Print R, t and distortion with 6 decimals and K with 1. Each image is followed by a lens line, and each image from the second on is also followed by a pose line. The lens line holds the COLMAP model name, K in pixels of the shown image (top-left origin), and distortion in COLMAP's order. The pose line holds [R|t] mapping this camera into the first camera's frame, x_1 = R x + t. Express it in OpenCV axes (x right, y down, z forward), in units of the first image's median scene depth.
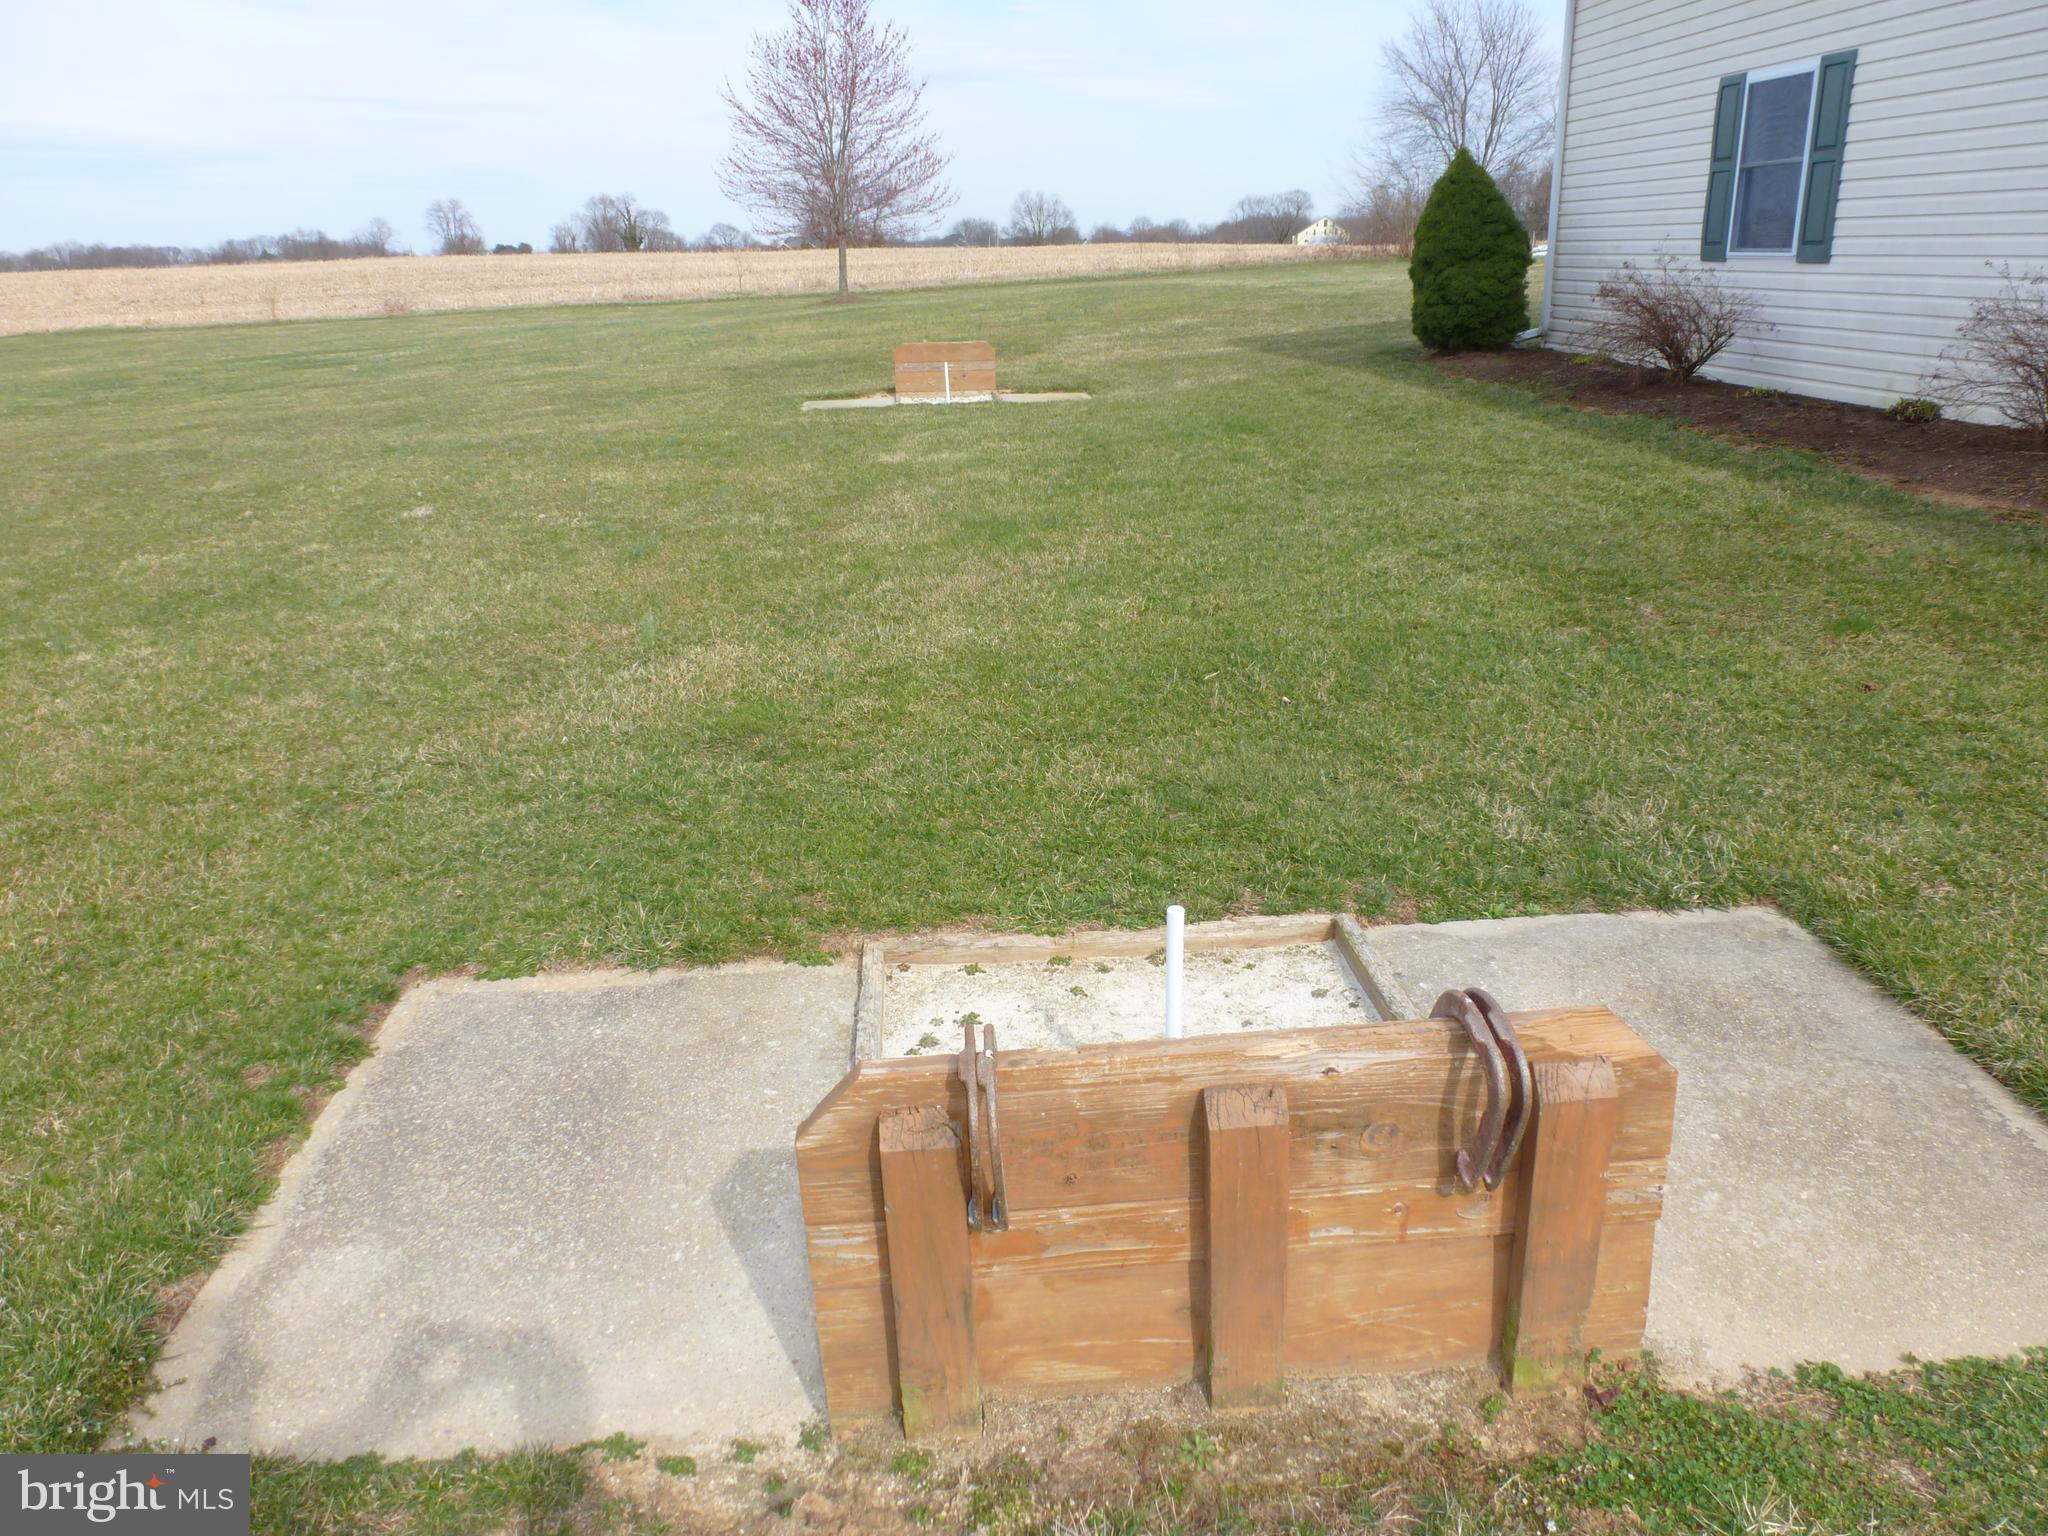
lens RADIAL K [[1461.5, 0, 1024.0], [0, 1461.5, 768.0], [0, 0, 1]] dist [-0.045449, 0.005220]
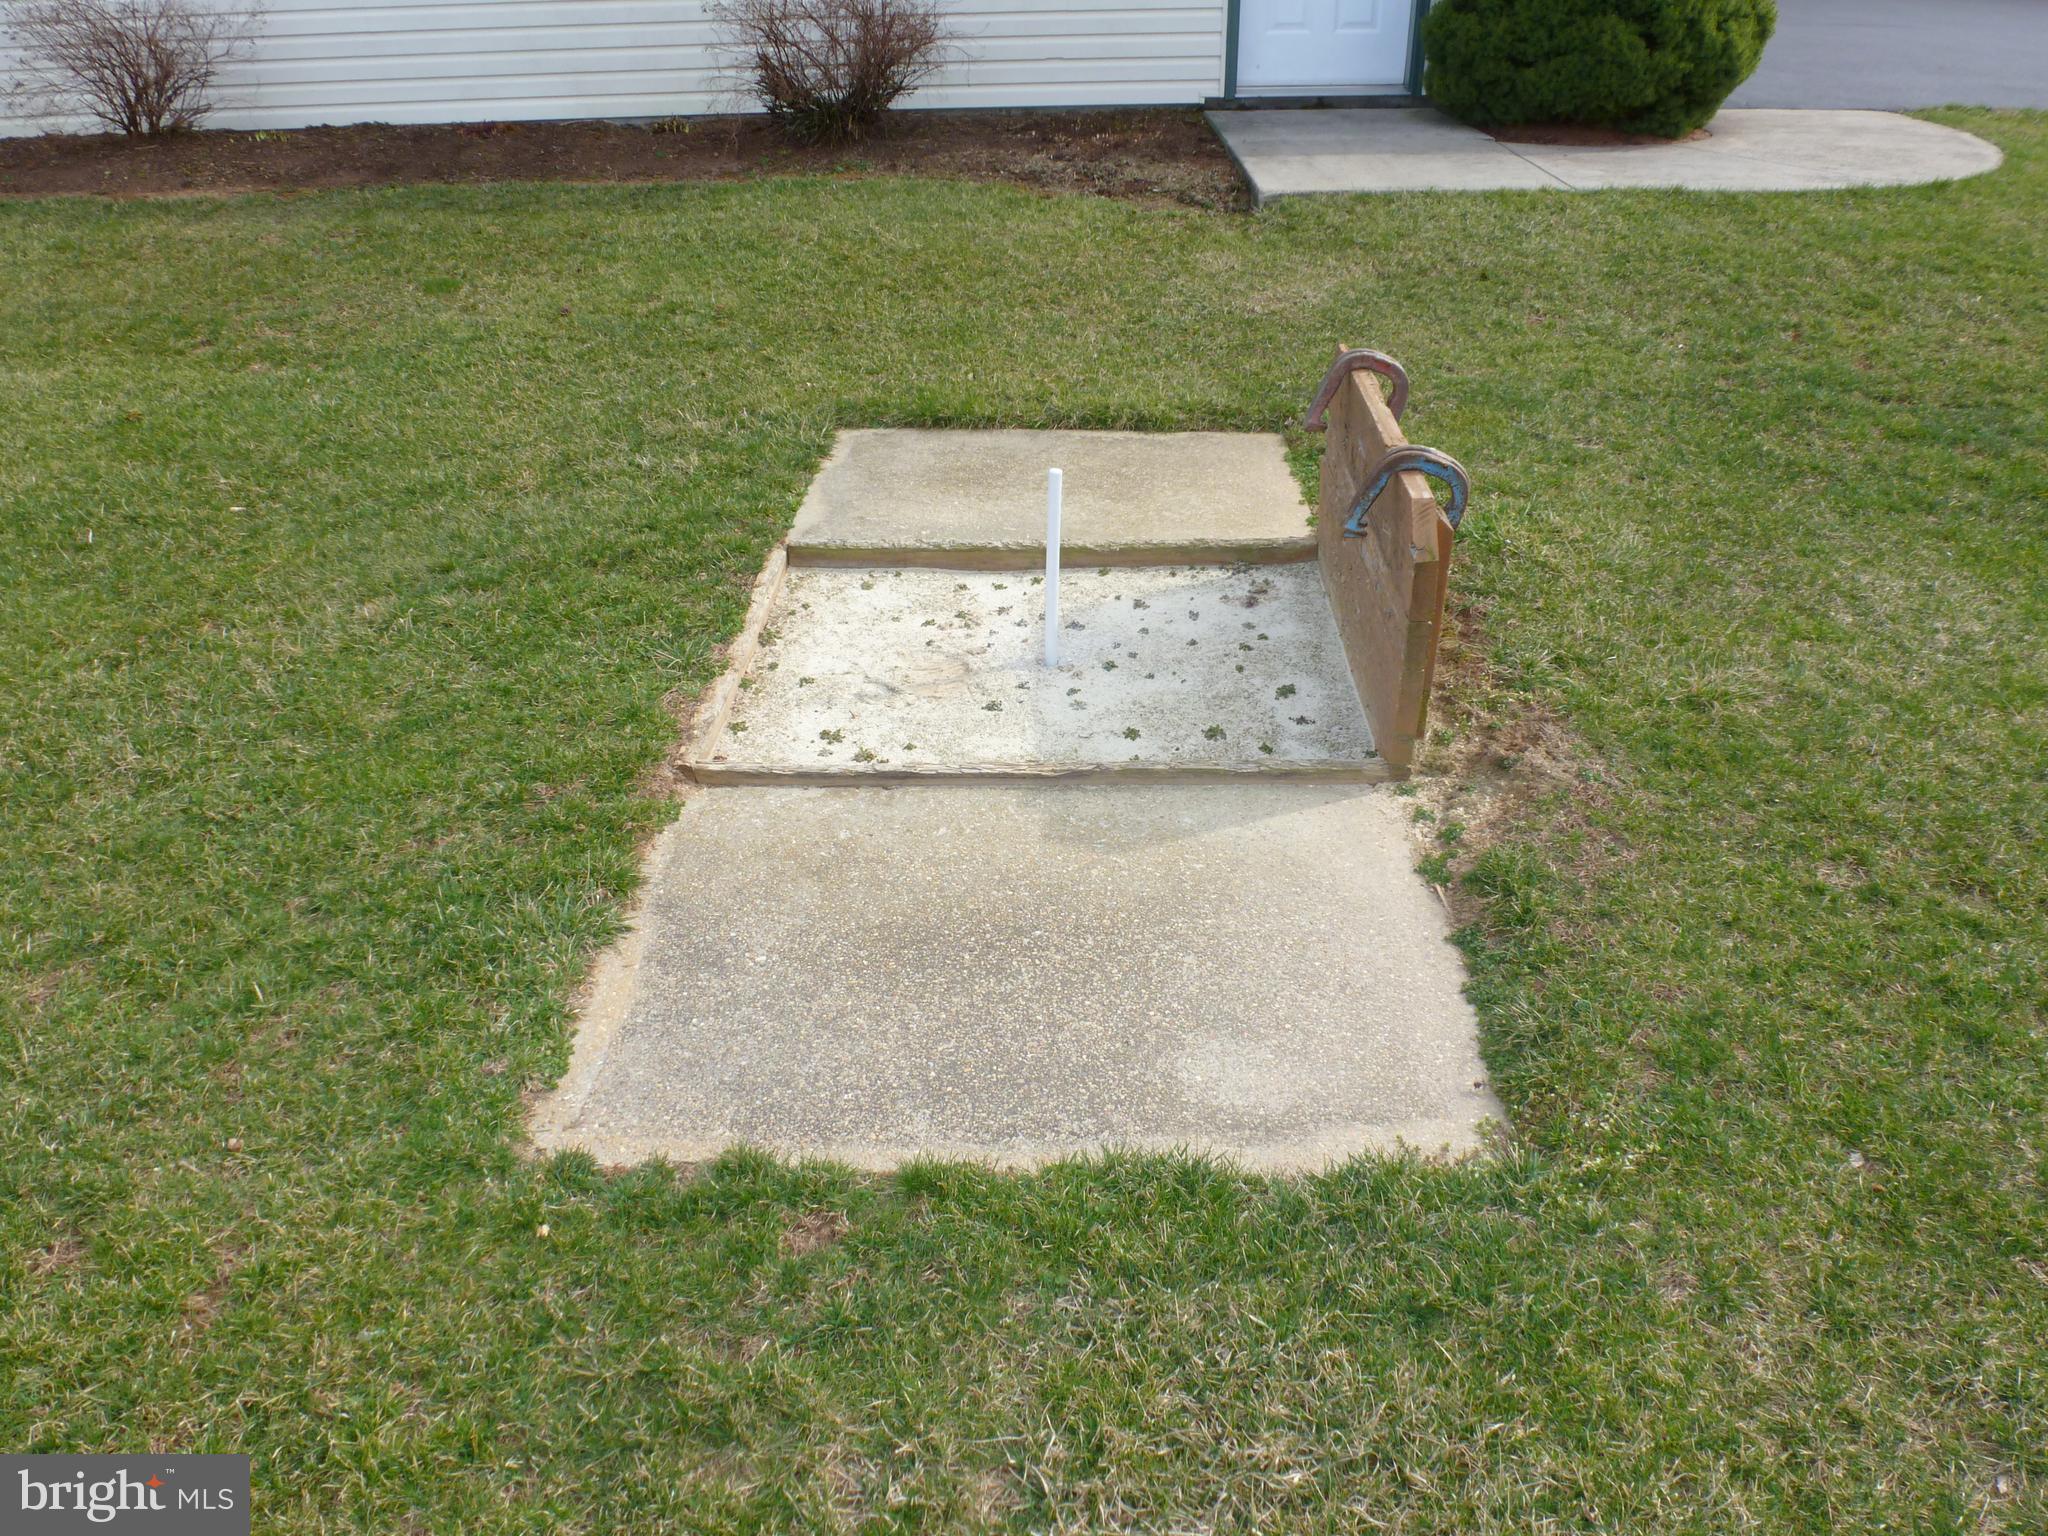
lens RADIAL K [[1461.5, 0, 1024.0], [0, 1461.5, 768.0], [0, 0, 1]] dist [-0.045449, 0.005220]
pose [[0.108641, -0.503711, 0.857014, -0.259238], [0.349366, 0.826468, 0.441469, -0.060269], [-0.930667, 0.251449, 0.265768, 0.175135]]
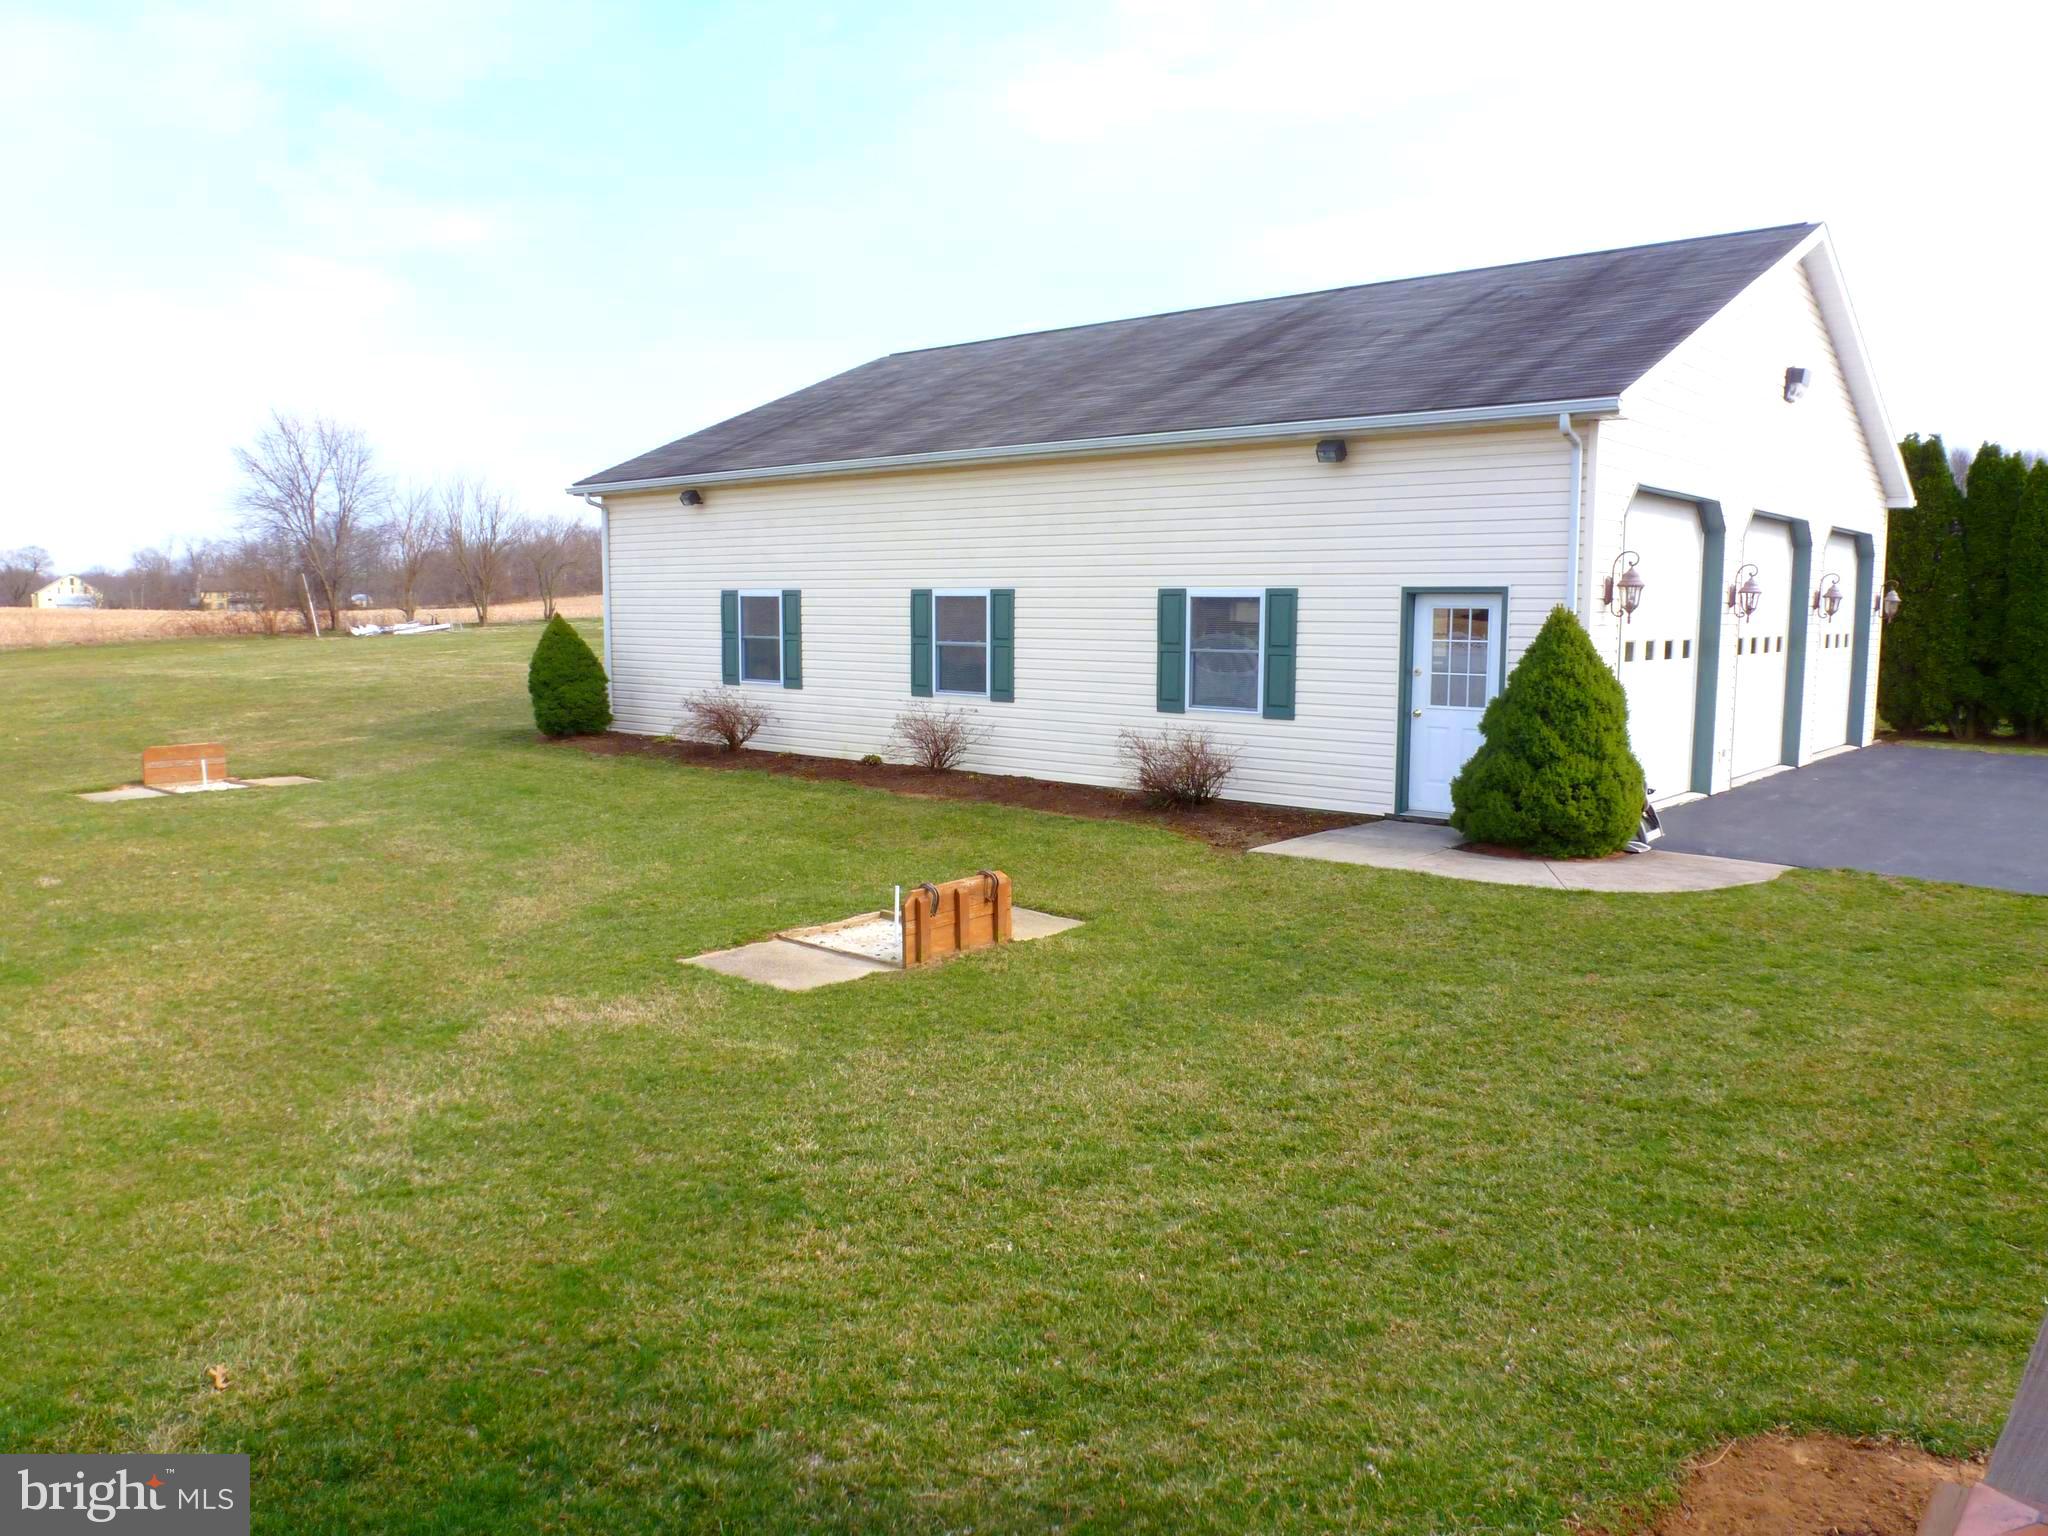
lens RADIAL K [[1461.5, 0, 1024.0], [0, 1461.5, 768.0], [0, 0, 1]] dist [-0.045449, 0.005220]
pose [[0.708160, -0.053085, 0.704053, -0.647008], [0.216193, 0.965576, -0.144651, 0.111903], [-0.672138, 0.254647, 0.695259, -0.582147]]
